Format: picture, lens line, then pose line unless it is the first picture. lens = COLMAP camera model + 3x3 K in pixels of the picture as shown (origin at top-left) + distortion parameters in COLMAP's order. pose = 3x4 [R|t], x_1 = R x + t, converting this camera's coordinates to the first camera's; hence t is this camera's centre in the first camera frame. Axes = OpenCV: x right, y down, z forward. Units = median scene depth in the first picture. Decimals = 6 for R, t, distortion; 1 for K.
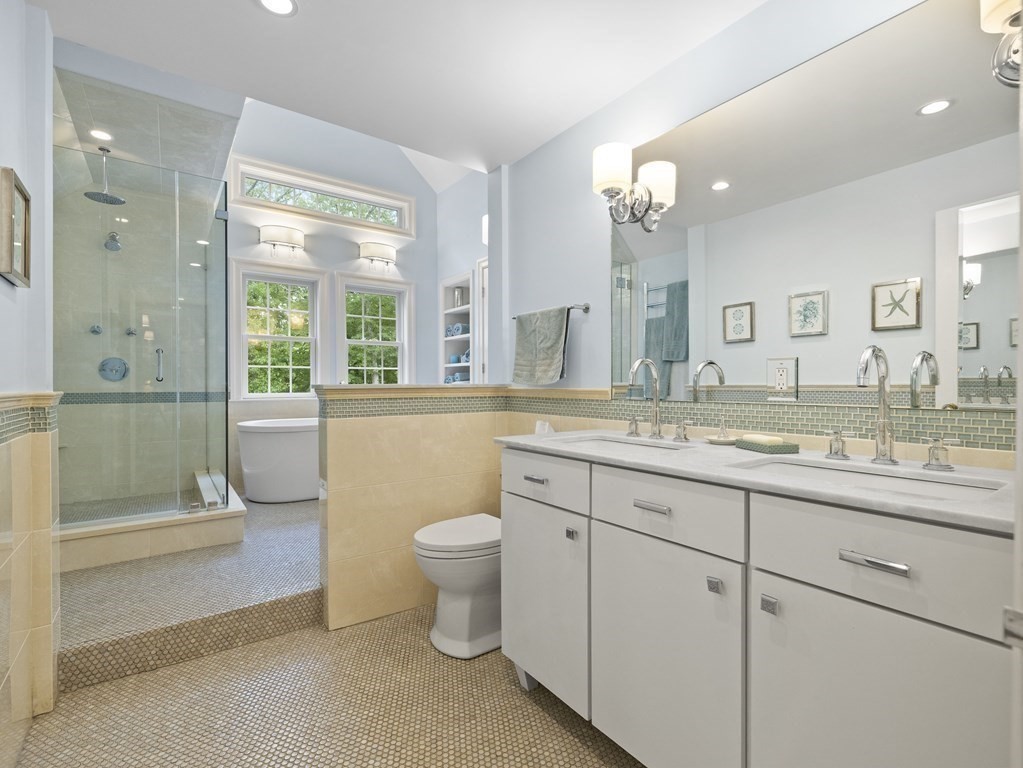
lens RADIAL K [[486.1, 0, 511.5], [0, 486.1, 384.0], [0, 0, 1]] dist [0.005240, 0.000375]
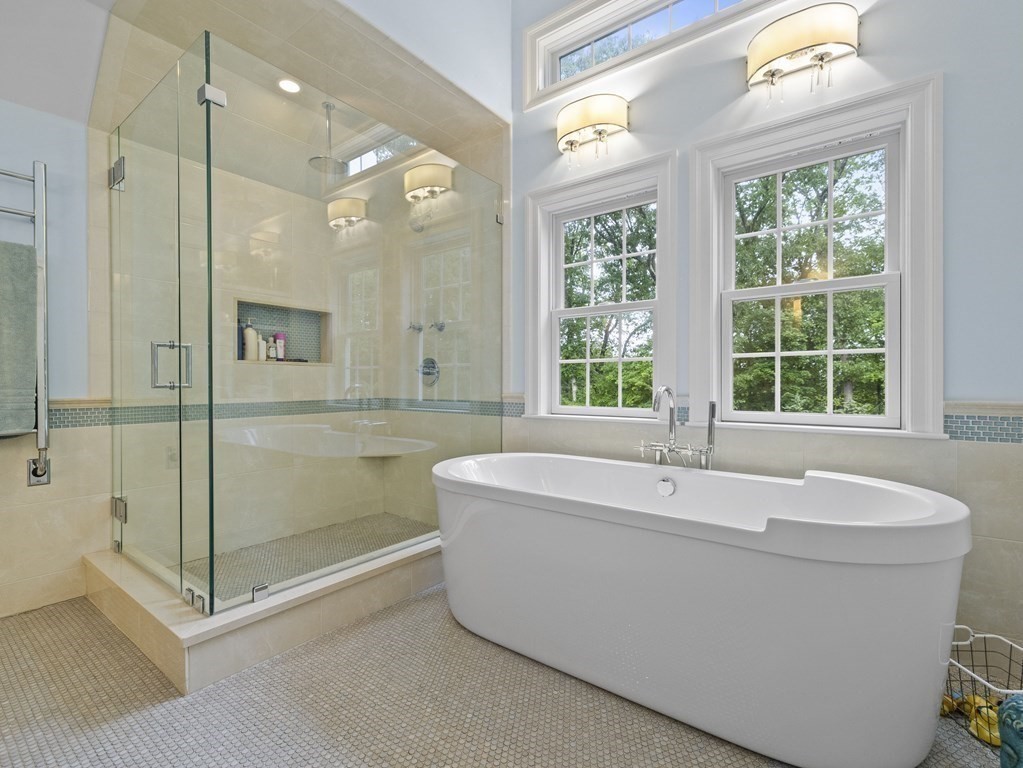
lens RADIAL K [[486.1, 0, 511.5], [0, 486.1, 384.0], [0, 0, 1]] dist [0.005240, 0.000375]
pose [[0.292889, 0.001664, -0.956145, 0.030129], [-0.010042, 0.999949, -0.001336, -0.007512], [0.956094, 0.009993, 0.292891, 0.811269]]
